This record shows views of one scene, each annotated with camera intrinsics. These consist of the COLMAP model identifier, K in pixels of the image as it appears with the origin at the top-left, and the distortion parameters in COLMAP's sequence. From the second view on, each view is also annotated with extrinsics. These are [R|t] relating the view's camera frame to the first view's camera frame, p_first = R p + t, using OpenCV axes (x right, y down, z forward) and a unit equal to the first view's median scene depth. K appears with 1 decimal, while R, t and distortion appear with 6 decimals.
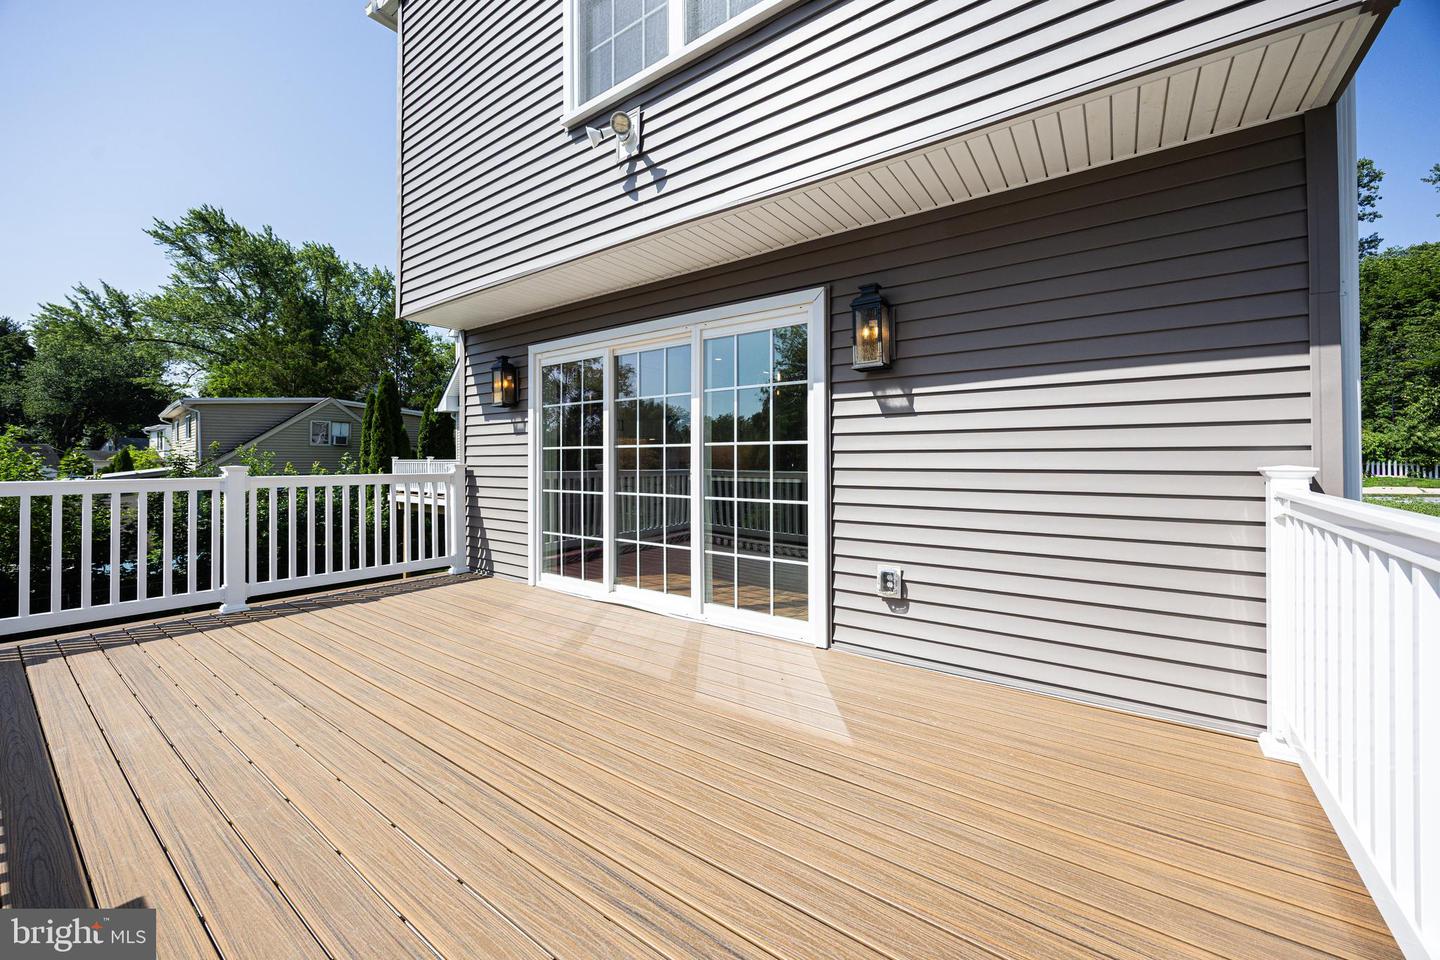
lens RADIAL K [[566.5, 0, 716.3], [0, 566.5, 460.2], [0, 0, 1]] dist [0.000008, -0.000025]
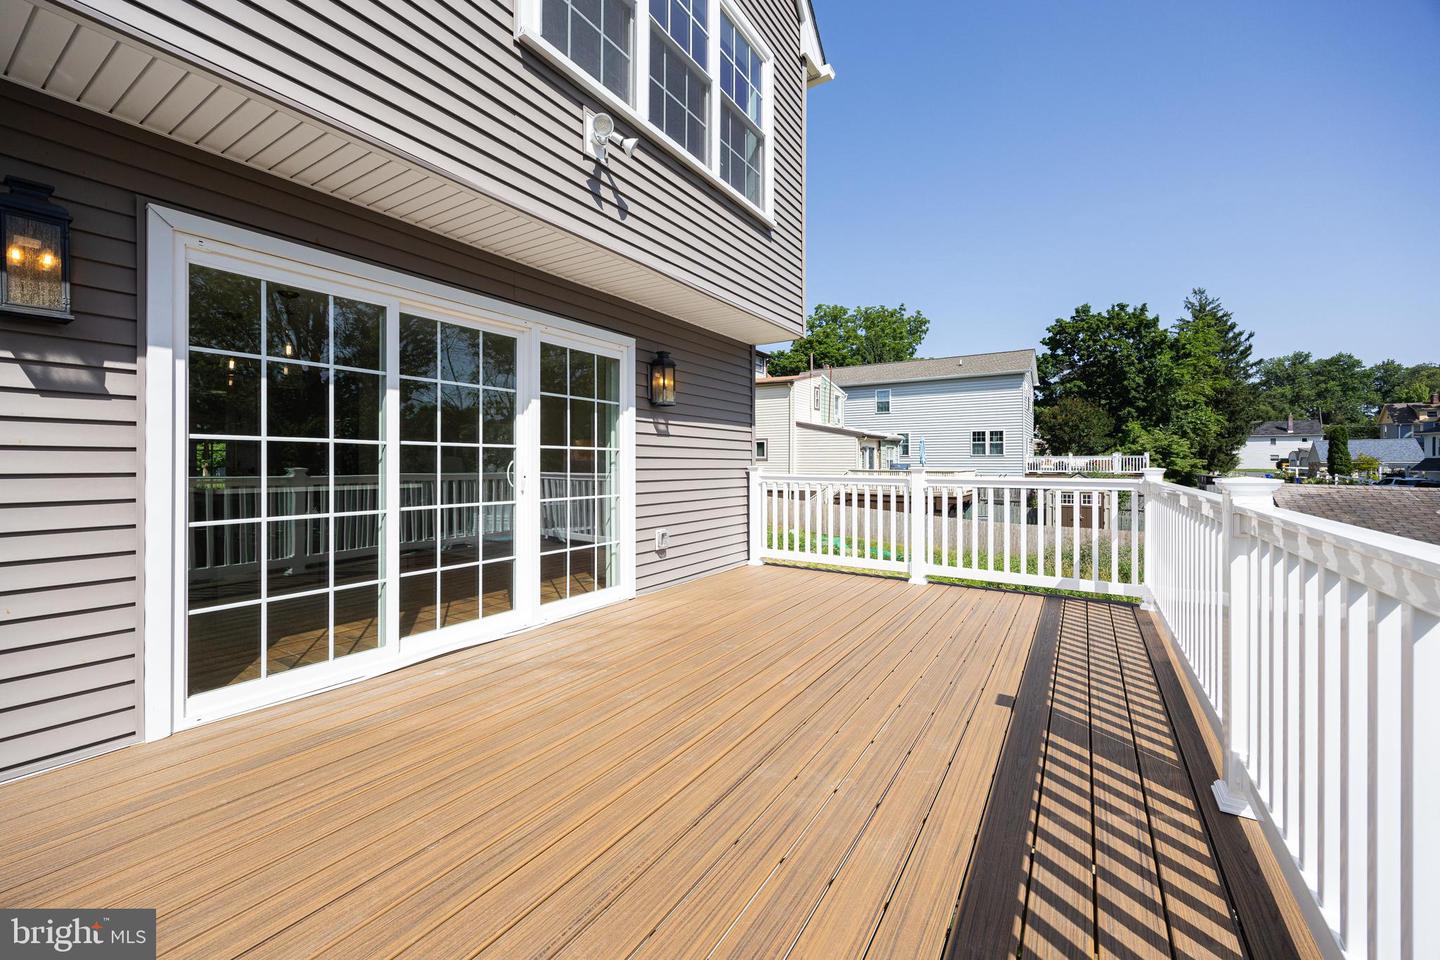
lens RADIAL K [[554.8, 0, 724.9], [0, 554.8, 468.7], [0, 0, 1]] dist [-0.001190, -0.000248]
pose [[-0.066605, -0.007983, 0.997747, -1.085842], [-0.001848, 0.999967, 0.007878, 0.001942], [-0.997778, -0.001319, -0.066618, 0.791764]]
